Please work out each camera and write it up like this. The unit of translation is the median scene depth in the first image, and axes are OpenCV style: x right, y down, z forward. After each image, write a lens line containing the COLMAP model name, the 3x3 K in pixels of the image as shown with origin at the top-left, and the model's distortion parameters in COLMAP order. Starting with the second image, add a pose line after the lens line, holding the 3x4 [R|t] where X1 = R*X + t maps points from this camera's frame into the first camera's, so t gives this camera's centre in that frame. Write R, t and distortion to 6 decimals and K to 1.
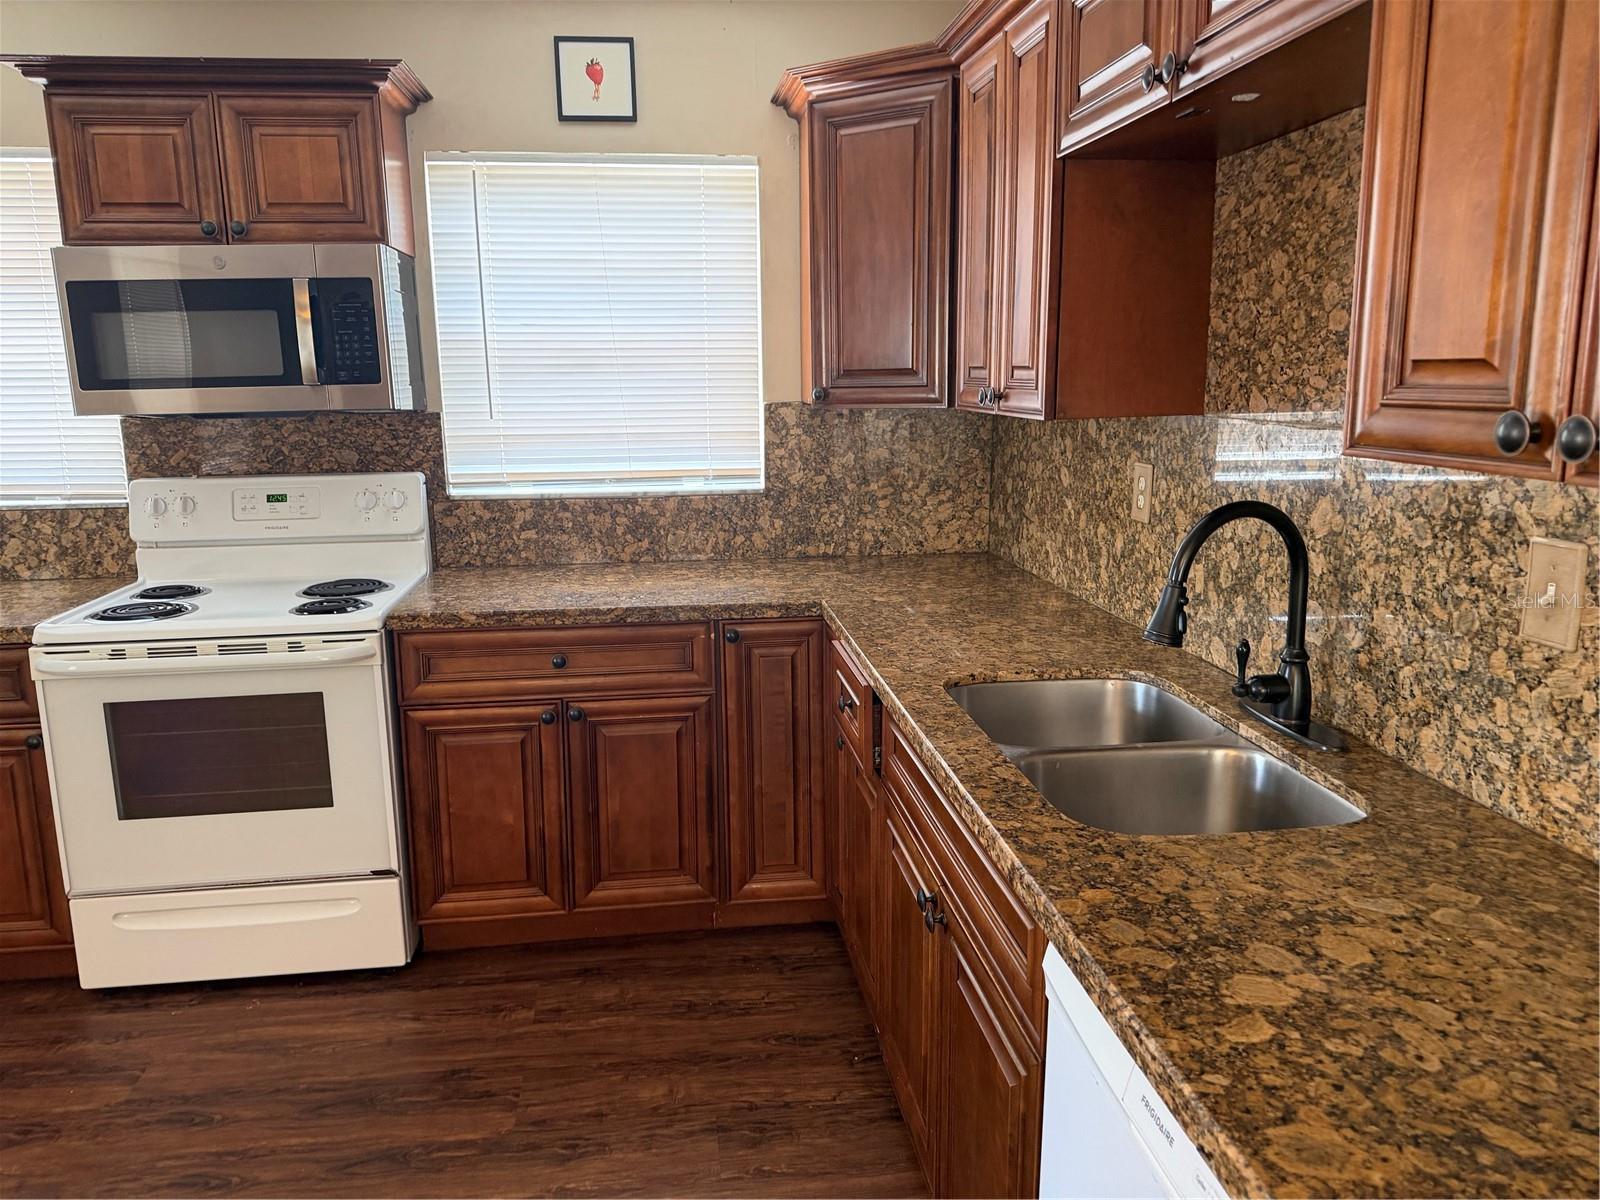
lens RADIAL K [[1134.1, 0, 798.9], [0, 1134.1, 573.4], [0, 0, 1]] dist [0.034580, -0.014916]
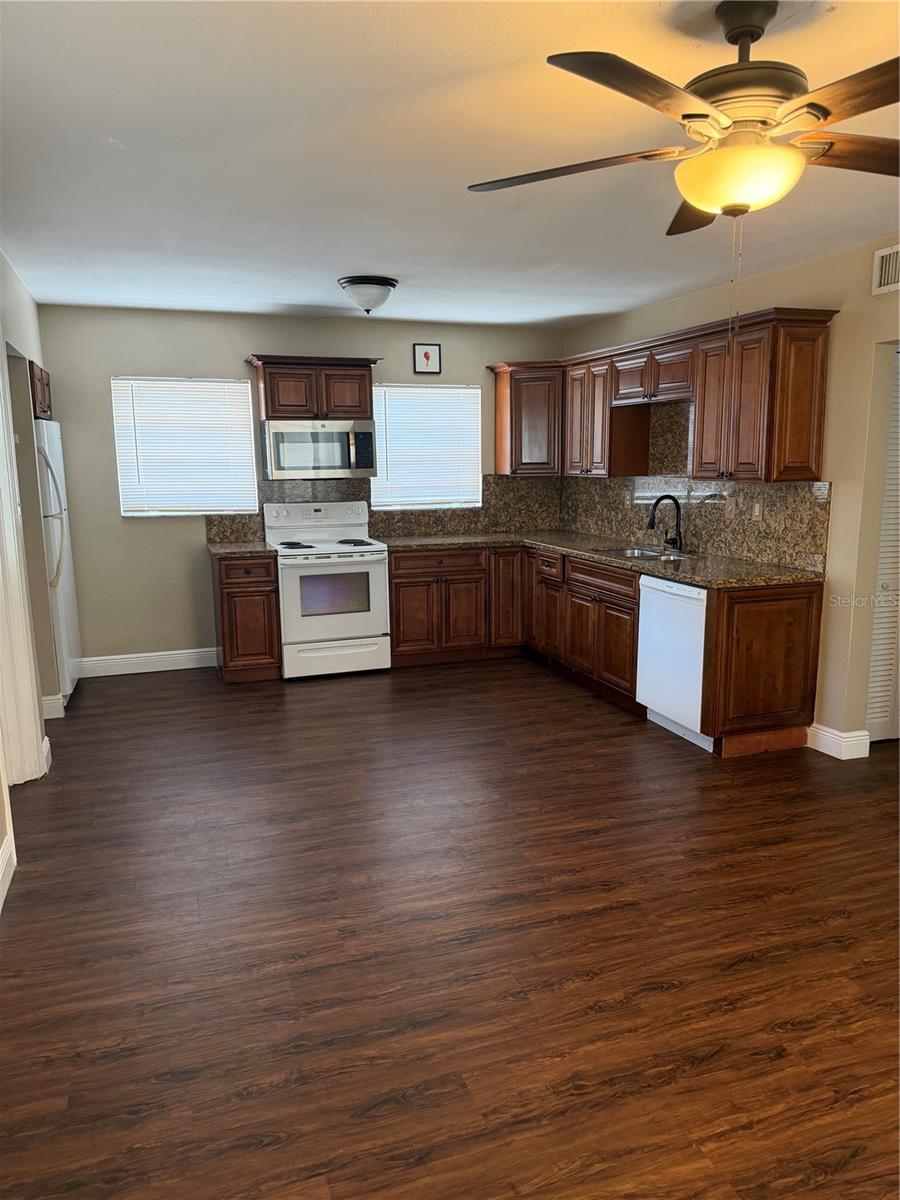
lens RADIAL K [[850.6, 0, 448.7], [0, 850.6, 603.4], [0, 0, 1]] dist [0.034580, -0.014916]
pose [[0.977570, -0.034539, 0.207757, -0.651683], [0.036302, 0.999330, -0.004680, 0.197471], [-0.207457, 0.012117, 0.978169, -1.168273]]
